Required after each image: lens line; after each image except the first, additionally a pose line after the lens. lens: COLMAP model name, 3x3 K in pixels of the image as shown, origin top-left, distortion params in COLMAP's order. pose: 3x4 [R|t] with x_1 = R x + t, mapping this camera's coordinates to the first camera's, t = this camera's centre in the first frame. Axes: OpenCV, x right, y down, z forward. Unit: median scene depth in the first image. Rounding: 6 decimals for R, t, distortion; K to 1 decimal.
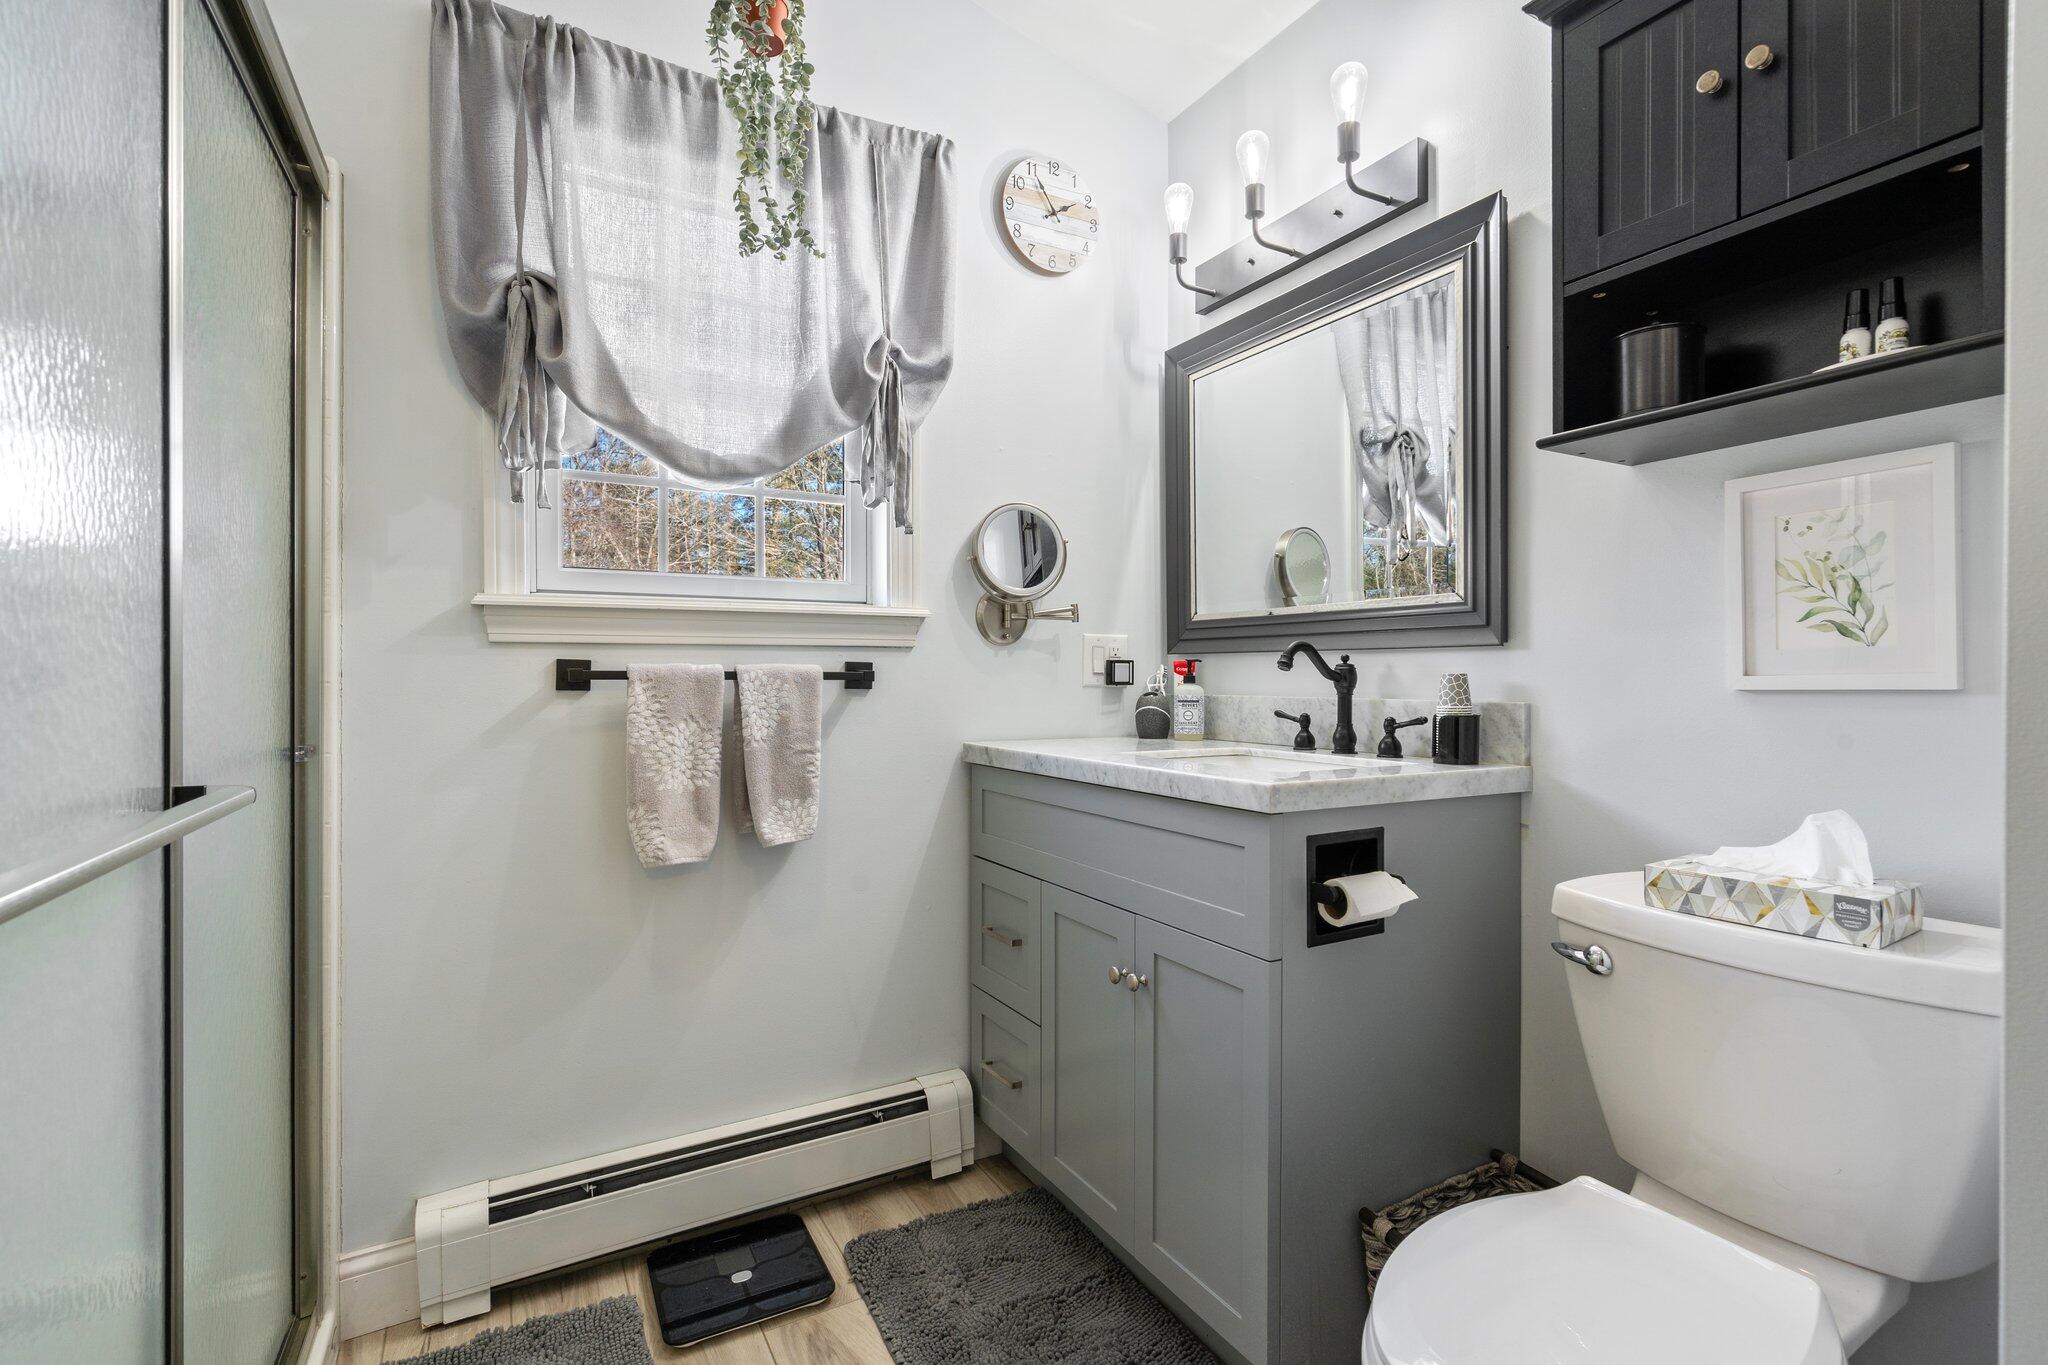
lens RADIAL K [[950.0, 0, 1026.7], [0, 950.0, 685.4], [0, 0, 1]] dist [0.000741, 0.000827]
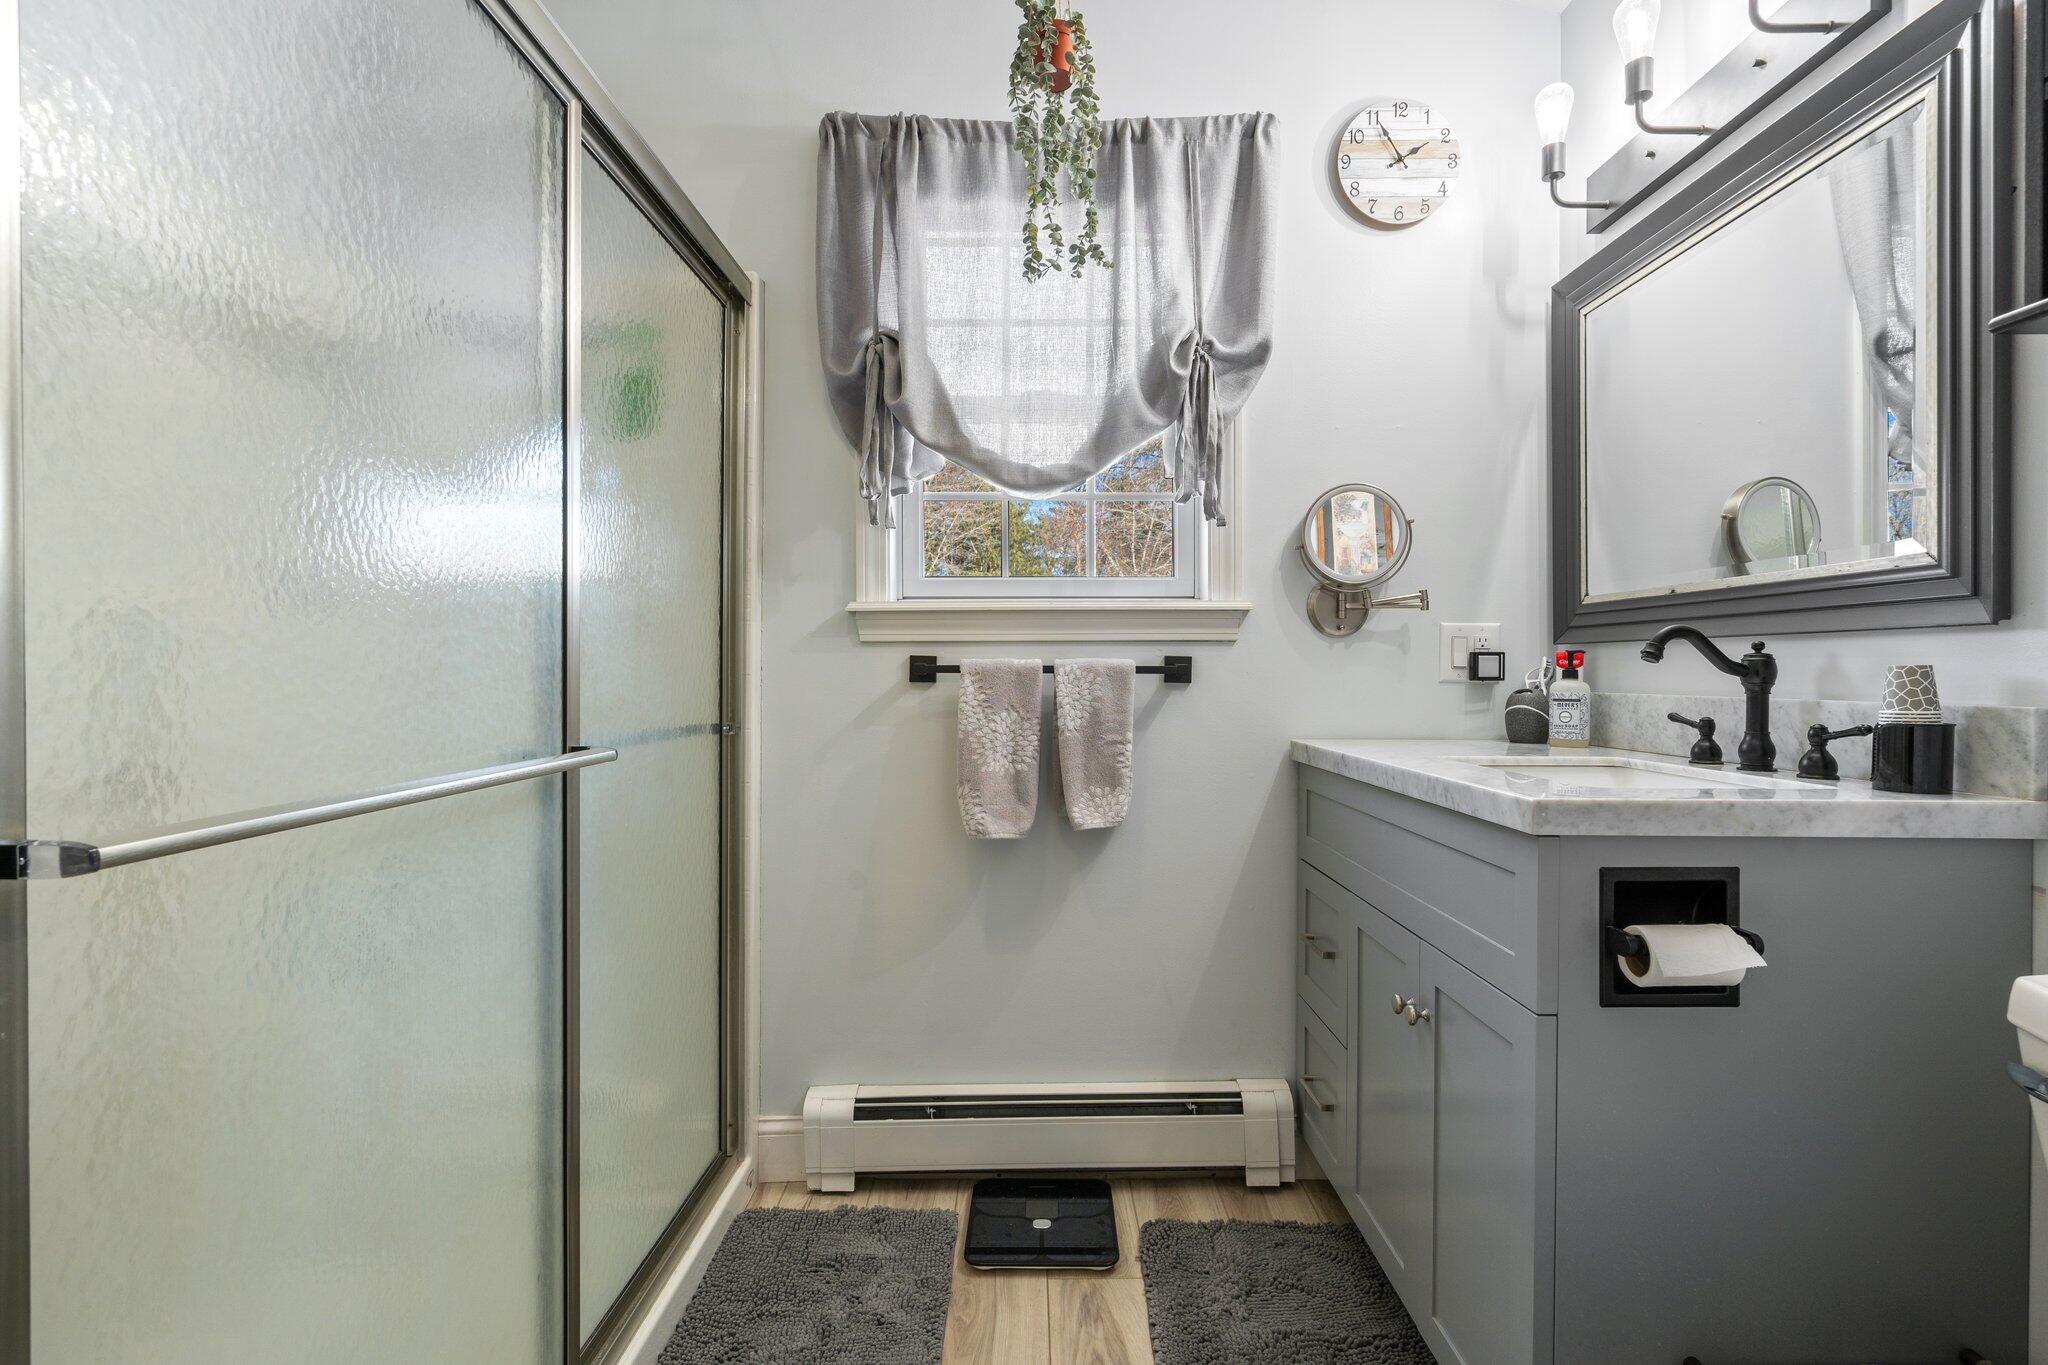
lens RADIAL K [[941.4, 0, 1024.0], [0, 941.4, 682.5], [0, 0, 1]] dist [-0.000127, 0.001816]
pose [[0.871183, 0.005722, -0.490924, 0.192126], [-0.005224, 0.999984, 0.002386, 0.002064], [0.490930, 0.000486, 0.871199, 0.050359]]
